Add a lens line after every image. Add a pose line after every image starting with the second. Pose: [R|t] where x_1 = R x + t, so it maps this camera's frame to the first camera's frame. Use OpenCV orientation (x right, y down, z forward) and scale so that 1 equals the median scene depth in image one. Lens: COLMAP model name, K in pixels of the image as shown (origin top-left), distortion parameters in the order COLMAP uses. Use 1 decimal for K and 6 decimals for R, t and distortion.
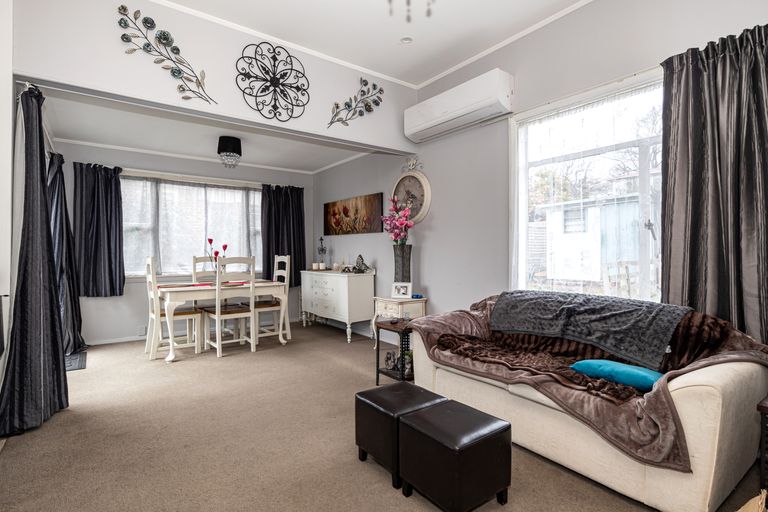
lens RADIAL K [[392.6, 0, 377.4], [0, 392.6, 258.8], [0, 0, 1]] dist [0.000536, 0.000533]
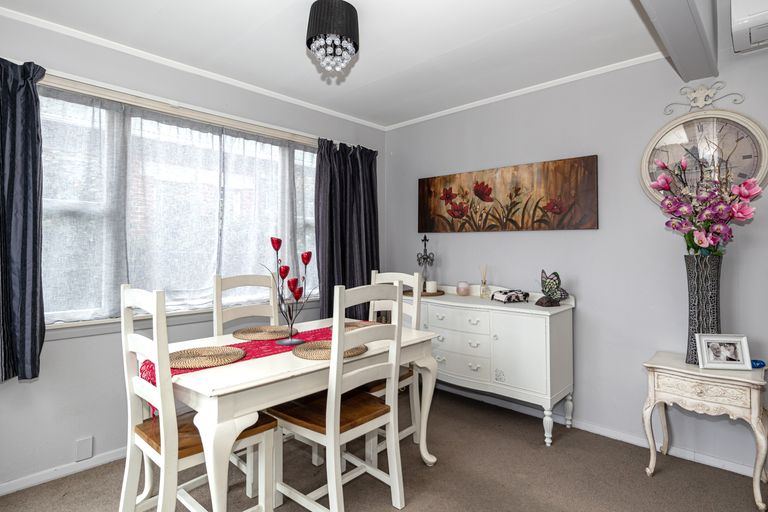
lens RADIAL K [[418.4, 0, 385.6], [0, 418.4, 248.6], [0, 0, 1]] dist [0.003571, -0.001147]
pose [[0.981040, 0.004922, 0.193742, -0.355145], [-0.001380, 0.999829, -0.018416, -0.028265], [-0.193800, 0.017800, 0.980880, 0.462617]]
